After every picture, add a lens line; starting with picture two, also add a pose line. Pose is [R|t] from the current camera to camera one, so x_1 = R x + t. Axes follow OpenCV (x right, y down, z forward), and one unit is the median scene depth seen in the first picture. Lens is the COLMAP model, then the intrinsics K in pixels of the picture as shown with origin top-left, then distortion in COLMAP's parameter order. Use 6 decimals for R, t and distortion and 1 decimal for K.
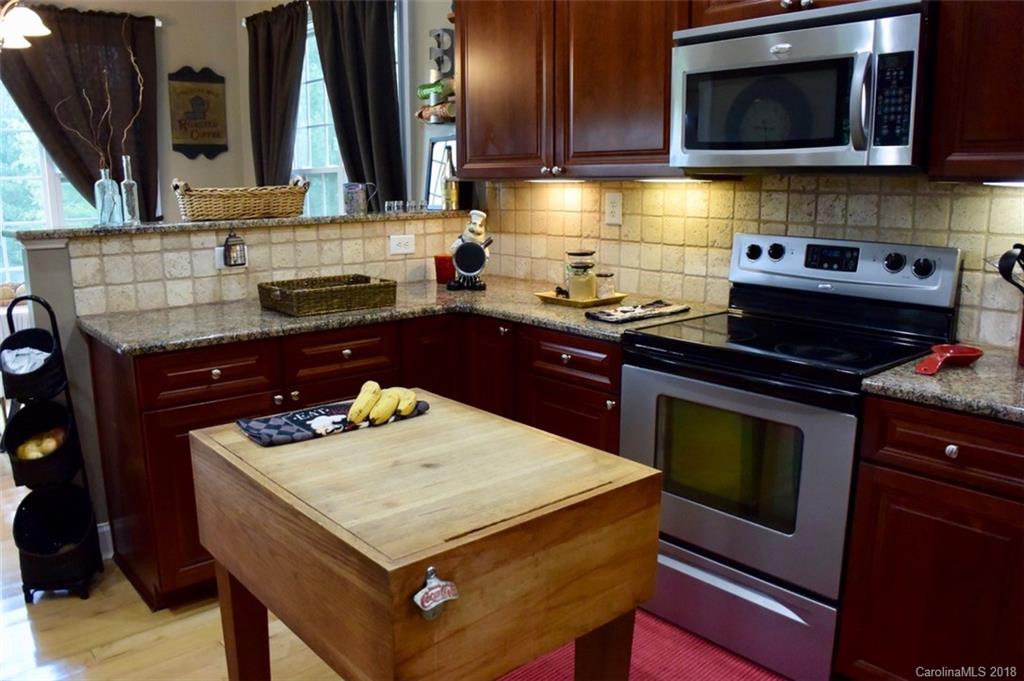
lens RADIAL K [[794.1, 0, 517.2], [0, 794.1, 346.1], [0, 0, 1]] dist [-0.143844, 0.084929]
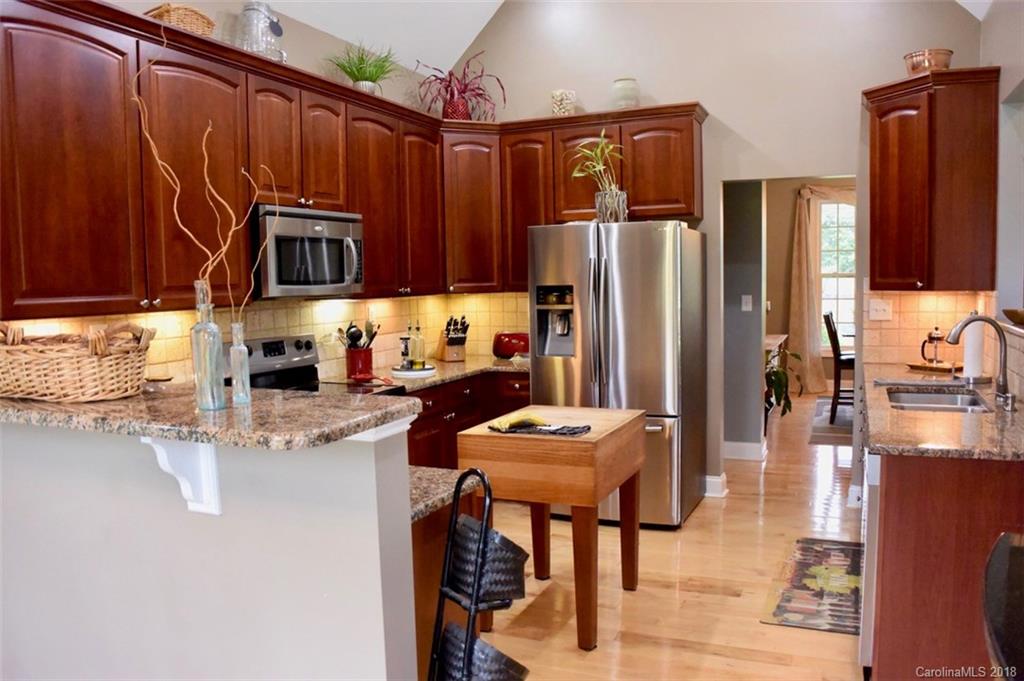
lens RADIAL K [[794.1, 0, 517.2], [0, 794.1, 346.1], [0, 0, 1]] dist [-0.143844, 0.084929]
pose [[-0.422928, -0.069127, 0.903523, -1.237789], [0.200005, 0.965375, 0.167479, -0.278126], [-0.883816, 0.251540, -0.394458, 1.132466]]
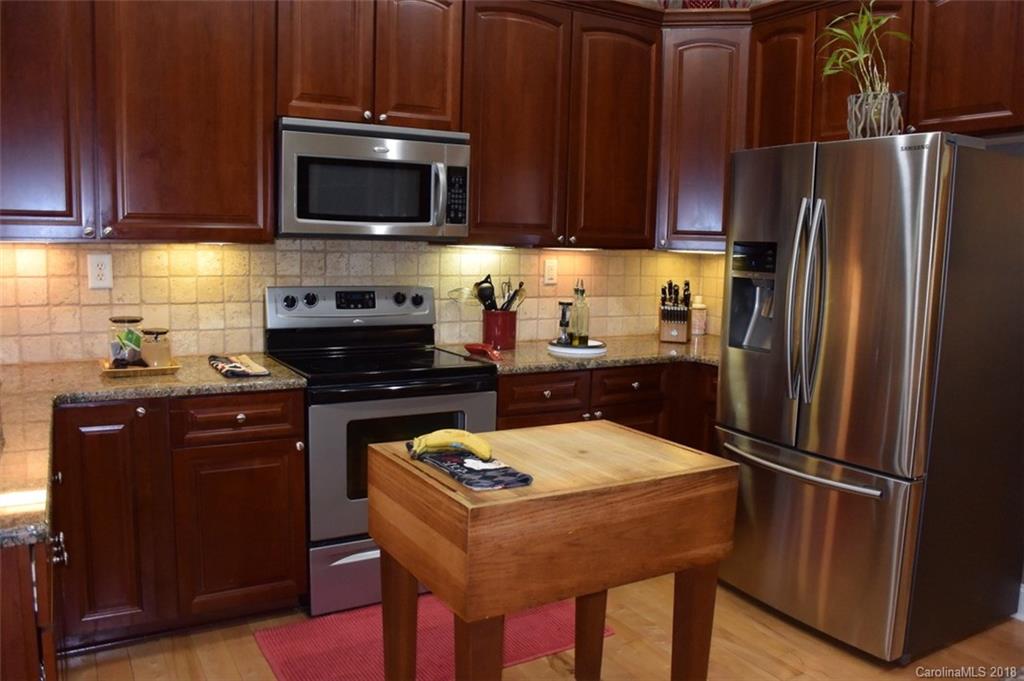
lens RADIAL K [[794.1, 0, 517.2], [0, 794.1, 346.1], [0, 0, 1]] dist [-0.143844, 0.084929]
pose [[0.189877, -0.123031, 0.974069, -0.837863], [0.171503, 0.981020, 0.090478, -0.105180], [-0.966713, 0.149876, 0.207374, 0.431647]]
